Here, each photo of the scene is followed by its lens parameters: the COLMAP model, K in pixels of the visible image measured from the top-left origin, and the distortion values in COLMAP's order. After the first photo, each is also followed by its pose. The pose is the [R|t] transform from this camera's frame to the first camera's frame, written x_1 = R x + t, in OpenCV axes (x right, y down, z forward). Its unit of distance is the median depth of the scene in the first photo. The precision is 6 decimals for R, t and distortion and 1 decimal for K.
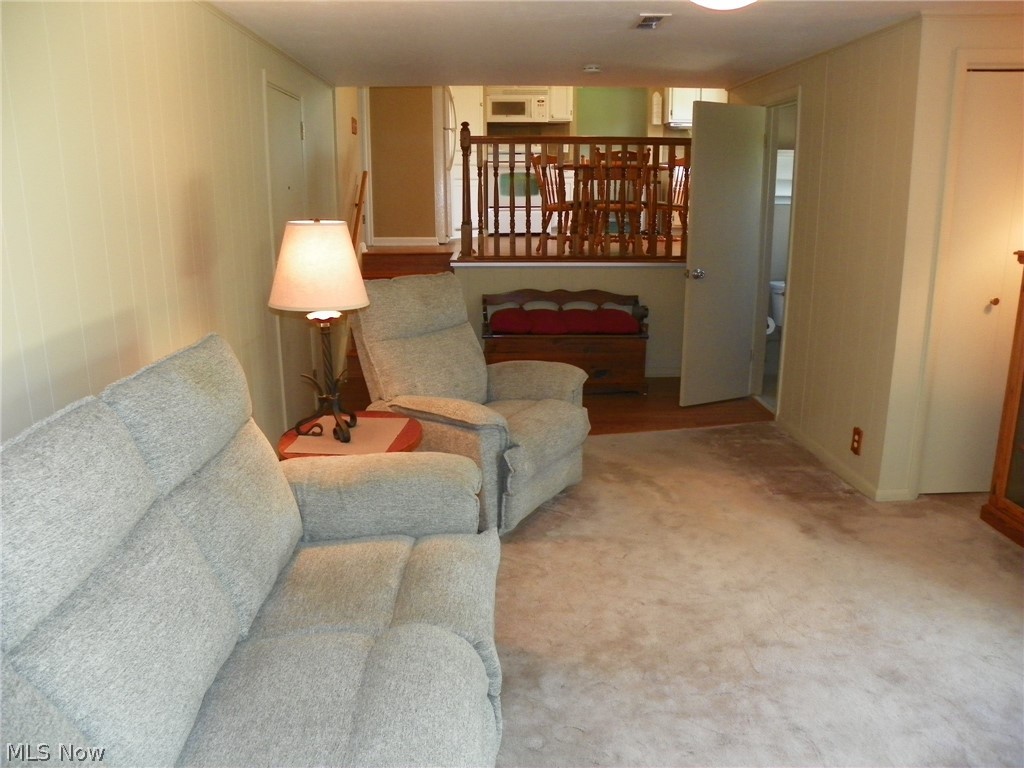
lens RADIAL K [[777.7, 0, 508.8], [0, 777.7, 380.0], [0, 0, 1]] dist [-0.157773, 0.099444]
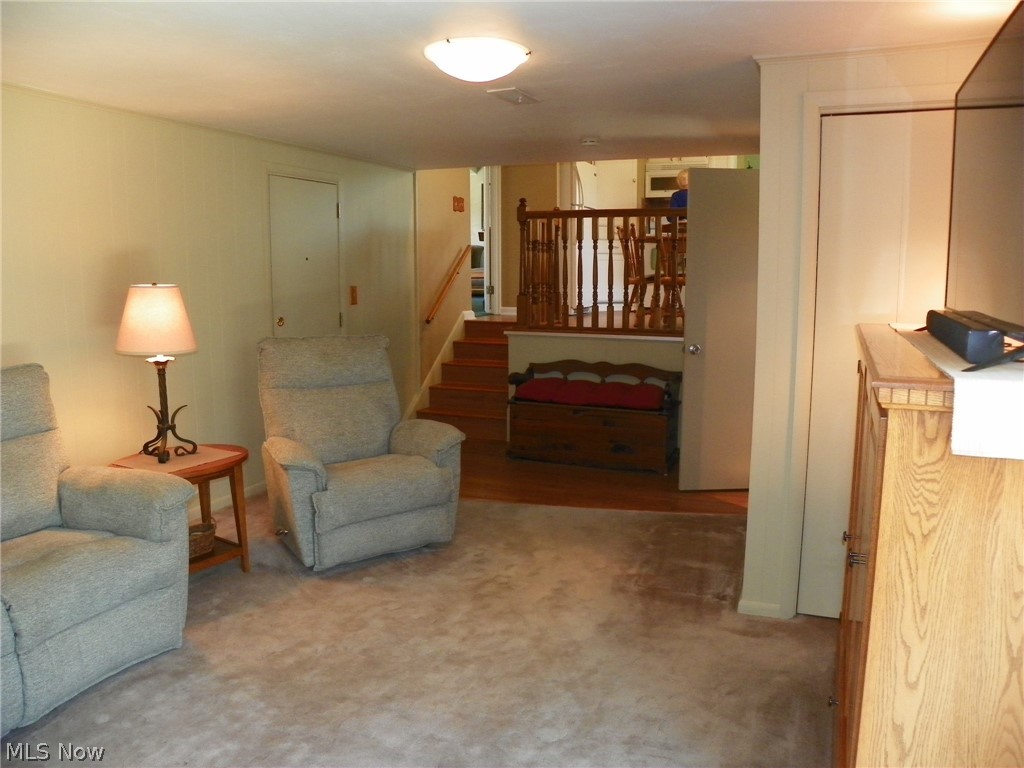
lens RADIAL K [[777.7, 0, 508.8], [0, 777.7, 380.0], [0, 0, 1]] dist [-0.157773, 0.099444]
pose [[0.914518, 0.060651, -0.399974, 0.514916], [-0.098719, 0.992266, -0.075251, -0.009714], [0.392316, 0.108303, 0.913432, 0.068660]]
